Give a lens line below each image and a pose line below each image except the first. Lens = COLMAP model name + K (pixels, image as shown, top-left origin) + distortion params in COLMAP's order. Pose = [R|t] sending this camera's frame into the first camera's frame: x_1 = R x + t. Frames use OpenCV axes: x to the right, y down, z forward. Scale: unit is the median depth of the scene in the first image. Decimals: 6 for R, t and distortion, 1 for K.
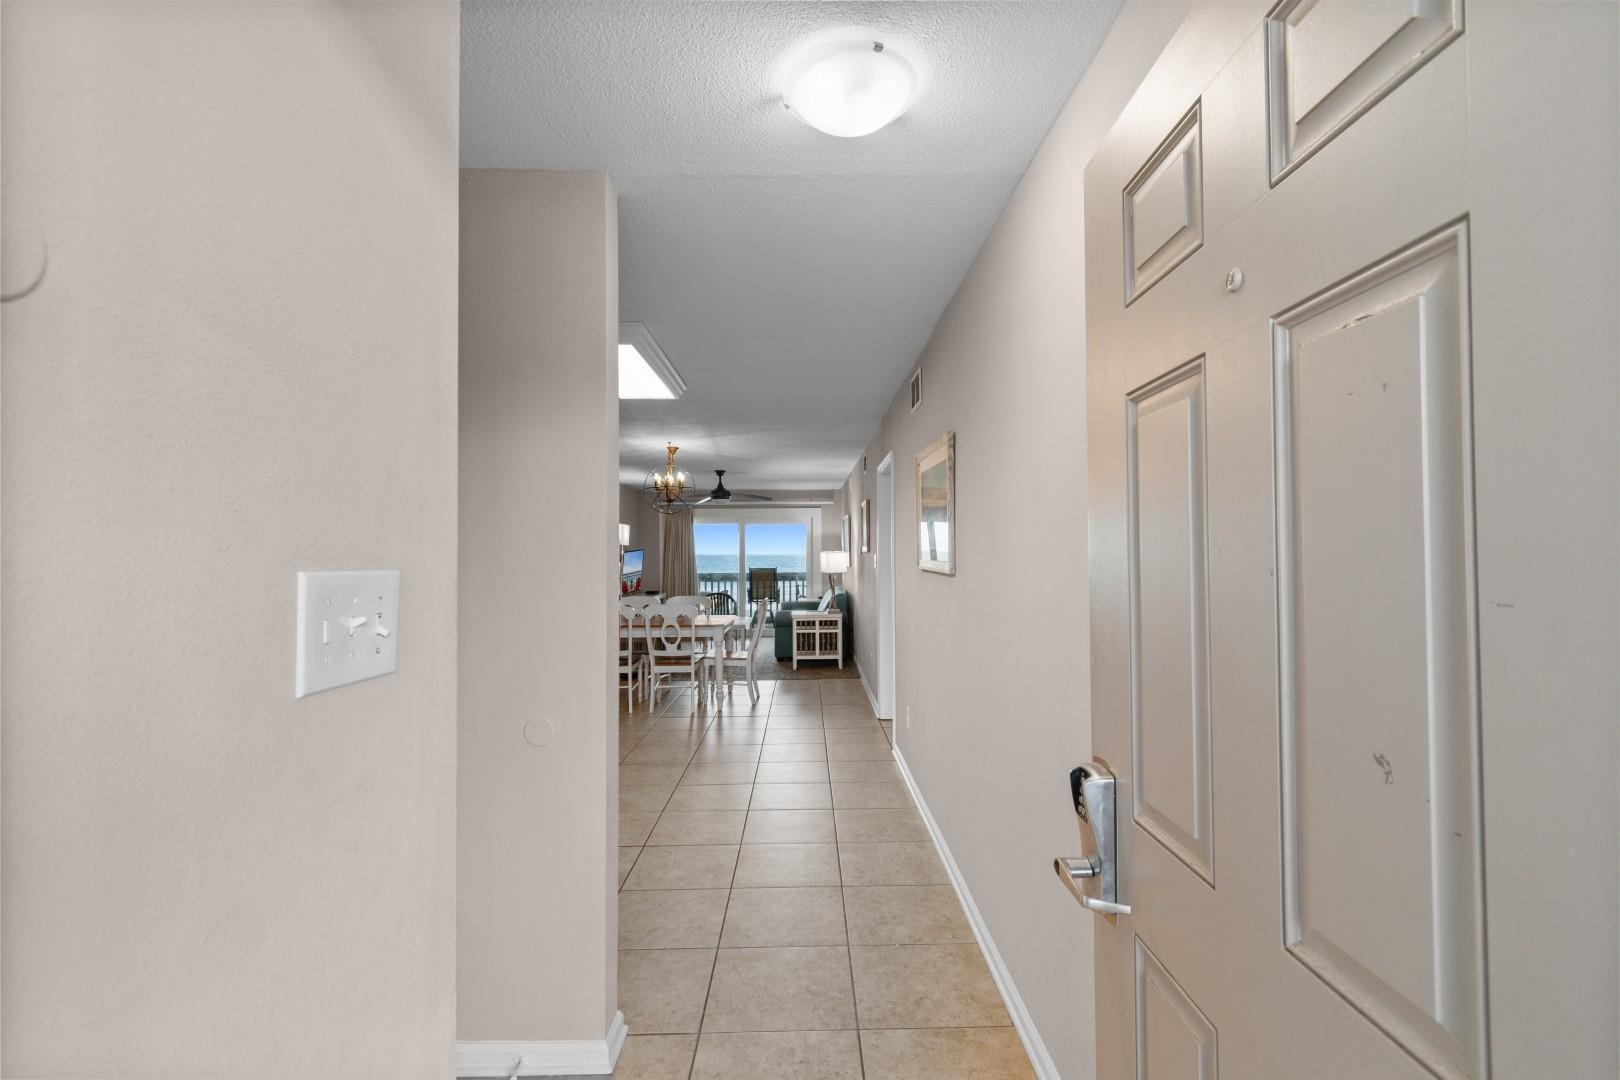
lens RADIAL K [[738.0, 0, 810.0], [0, 738.0, 540.0], [0, 0, 1]] dist [-0.000948, -0.000185]
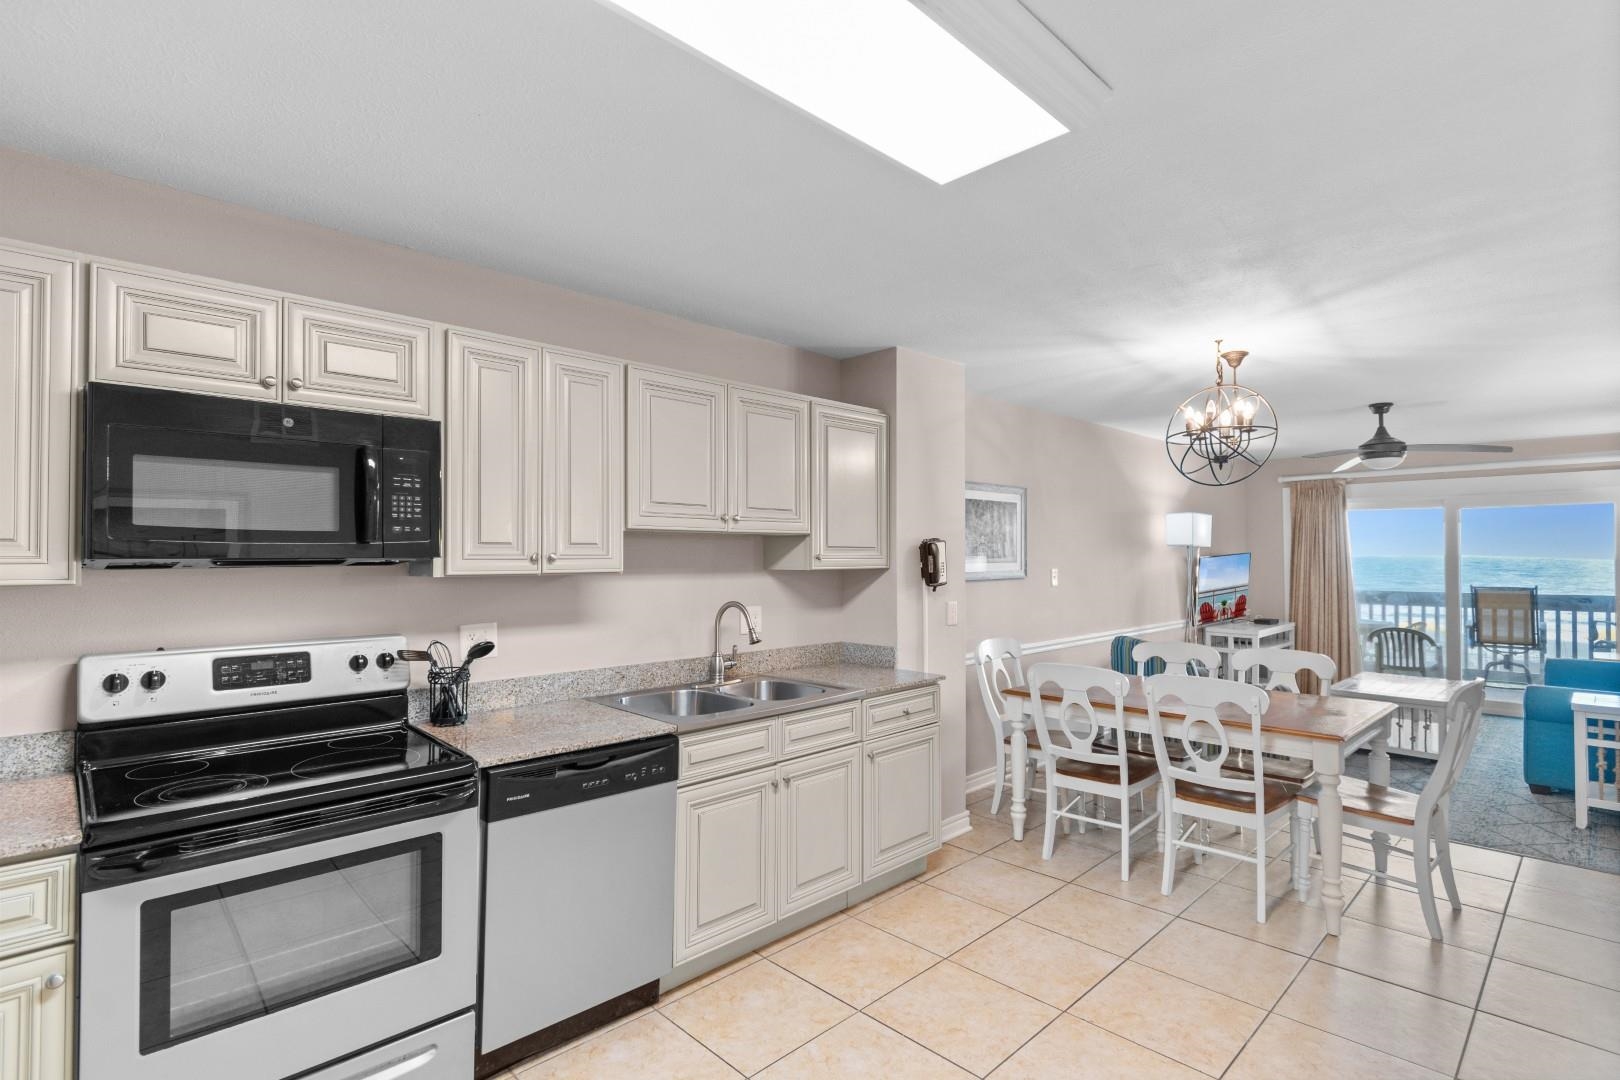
lens RADIAL K [[782.7, 0, 810.0], [0, 782.7, 540.0], [0, 0, 1]] dist [-0.000371, -0.000815]
pose [[0.692776, -0.004273, -0.721140, -0.001955], [0.005771, 0.999983, -0.000381, 0.000331], [0.721130, -0.003898, 0.692789, 0.280139]]
